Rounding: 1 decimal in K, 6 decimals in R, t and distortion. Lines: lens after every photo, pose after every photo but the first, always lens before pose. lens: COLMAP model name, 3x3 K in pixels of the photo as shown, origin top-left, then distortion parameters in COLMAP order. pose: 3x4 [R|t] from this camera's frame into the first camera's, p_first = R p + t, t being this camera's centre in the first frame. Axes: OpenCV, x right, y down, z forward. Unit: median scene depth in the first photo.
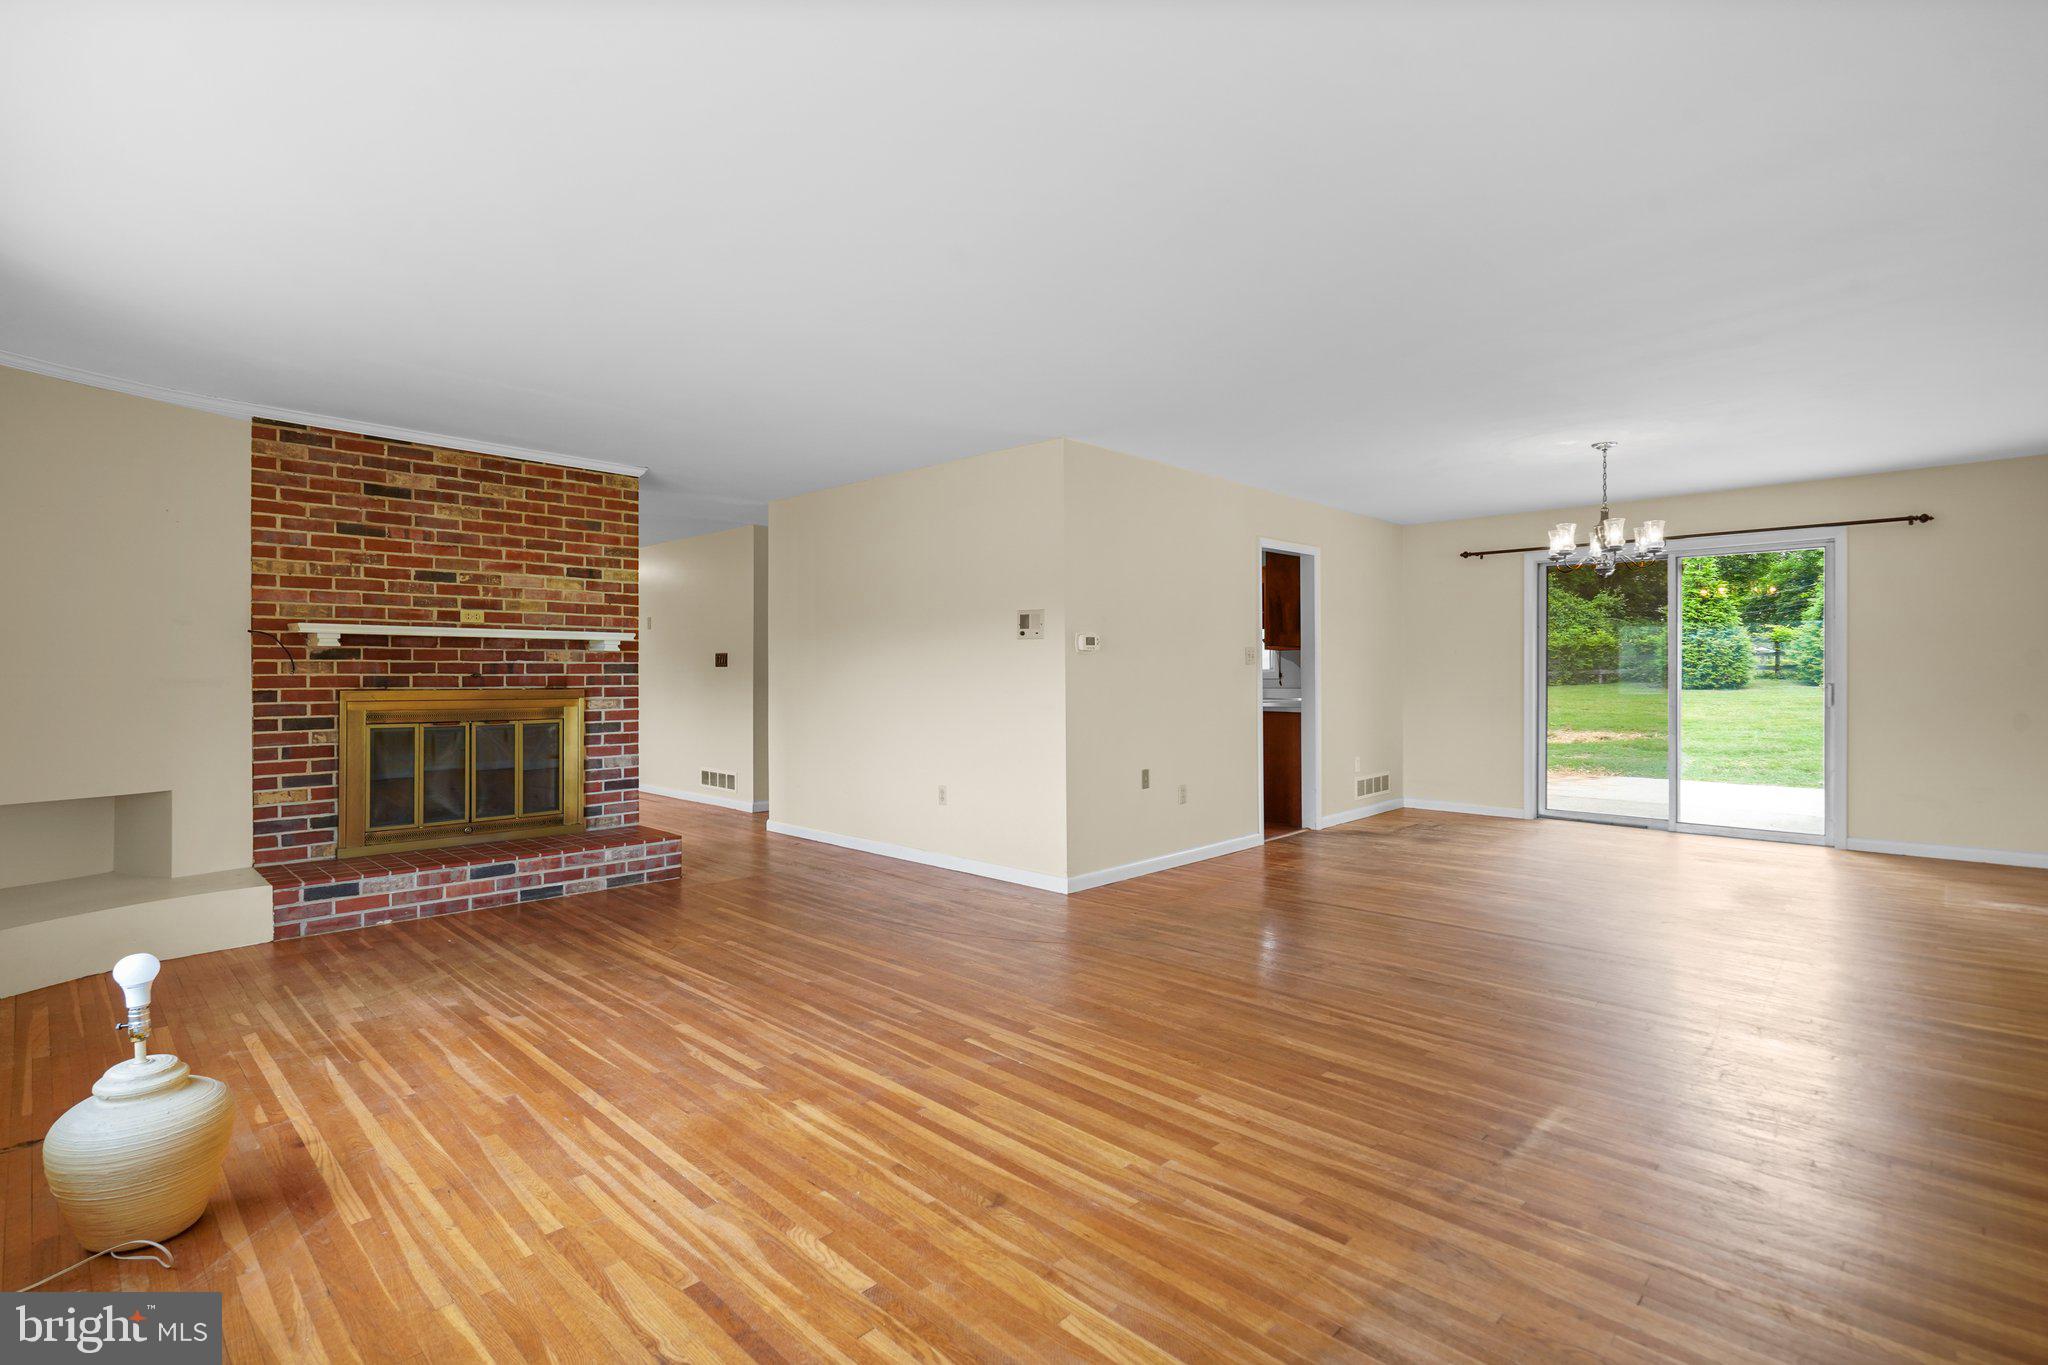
lens RADIAL K [[941.4, 0, 997.5], [0, 941.4, 671.3], [0, 0, 1]] dist [0.000380, 0.000564]
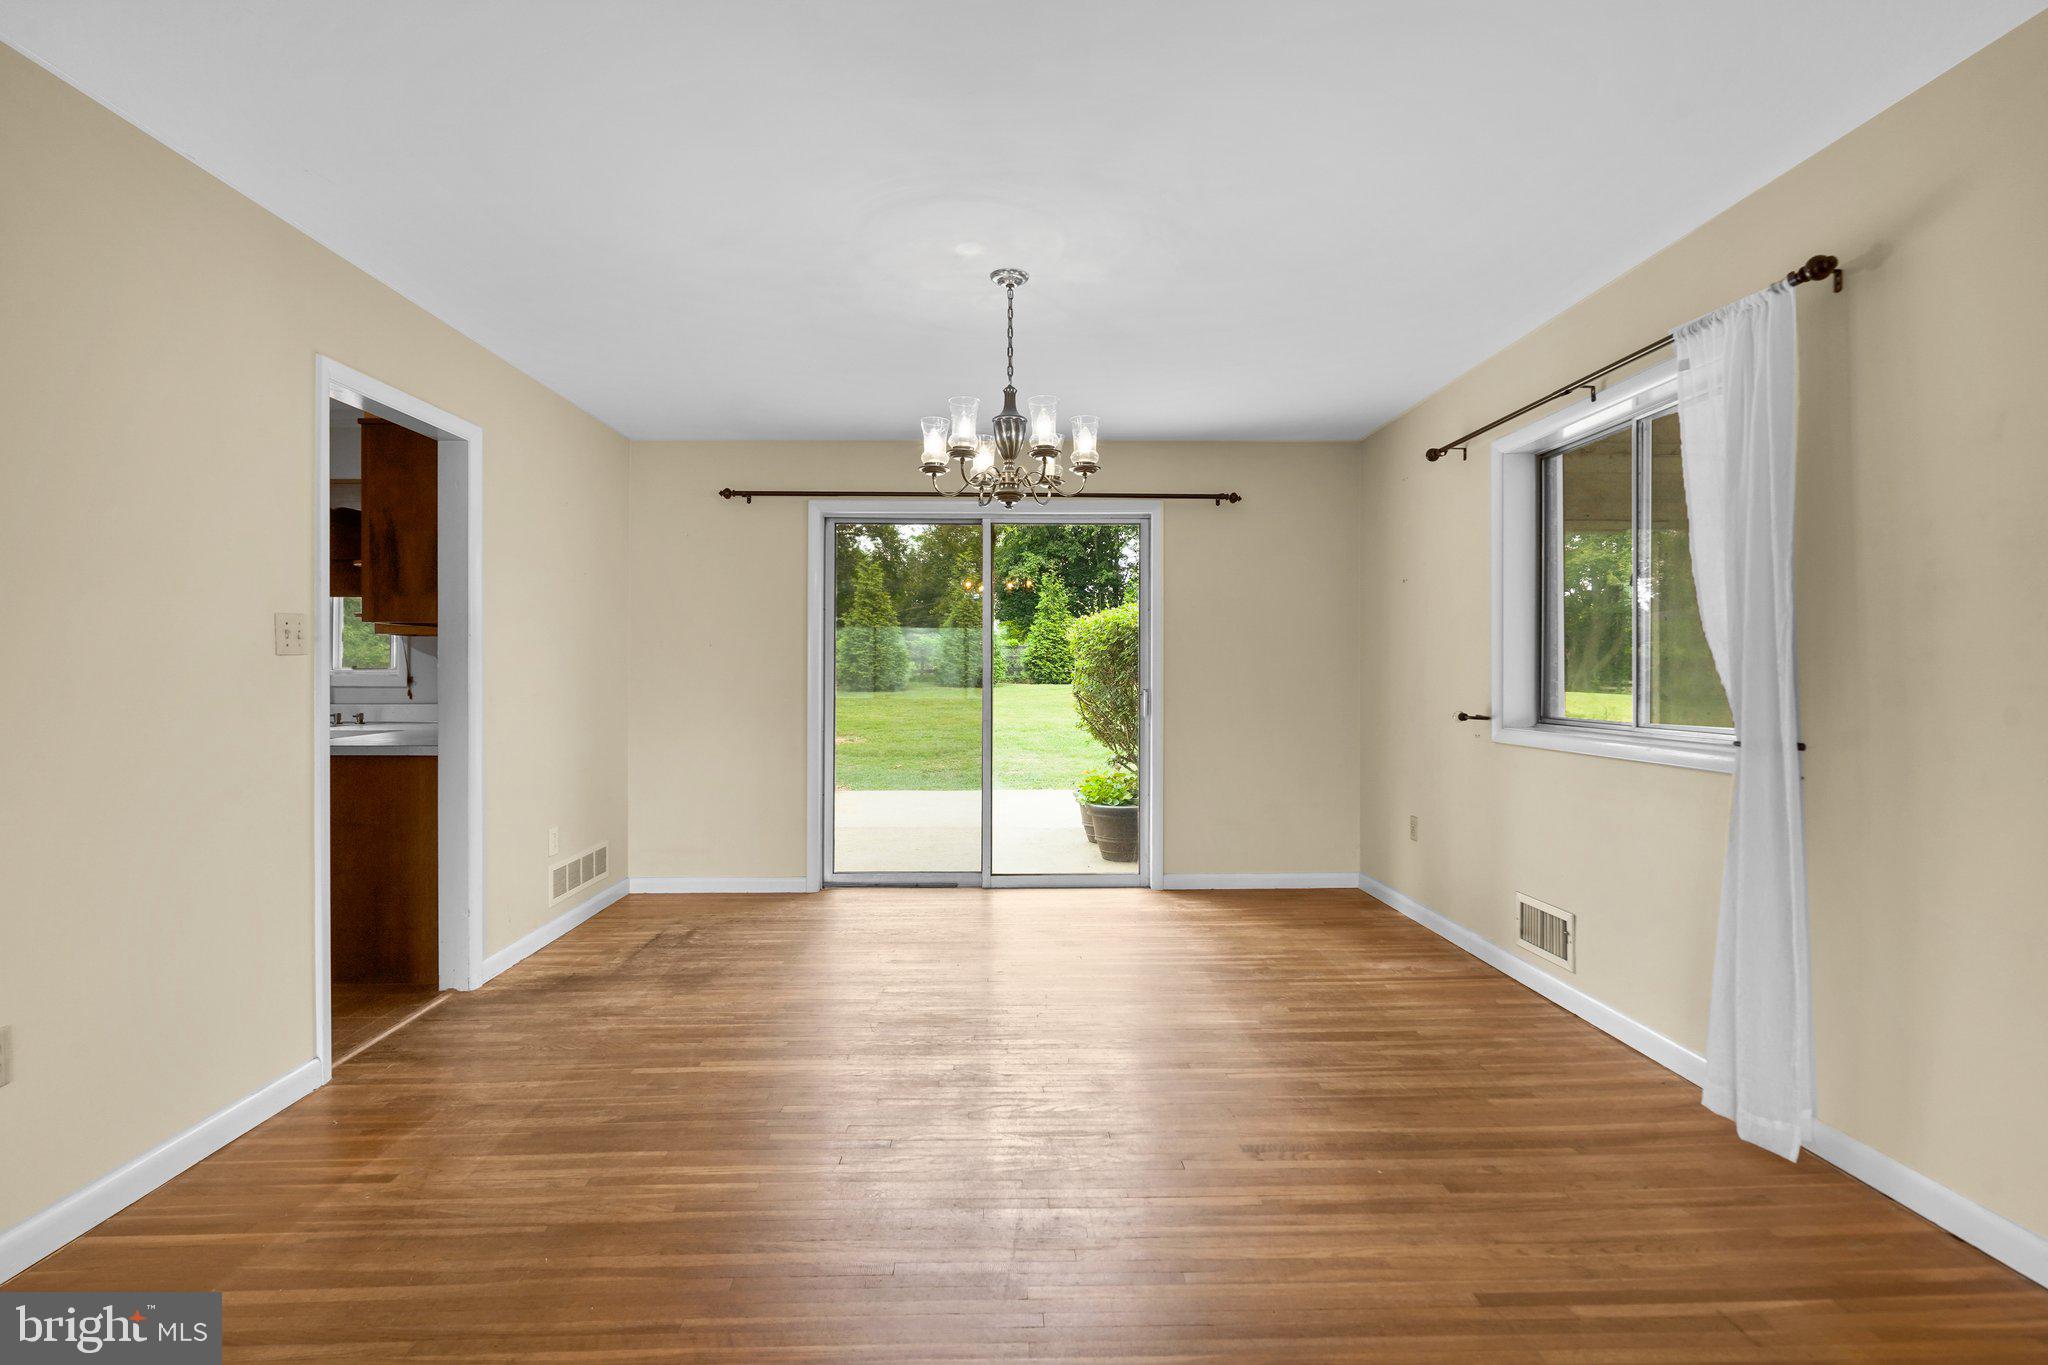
lens RADIAL K [[941.4, 0, 997.5], [0, 941.4, 671.3], [0, 0, 1]] dist [0.000380, 0.000564]
pose [[0.684299, 0.004195, 0.729190, 0.191307], [-0.001723, 0.999990, -0.004136, 0.000890], [-0.729200, 0.001573, 0.684299, 0.525977]]
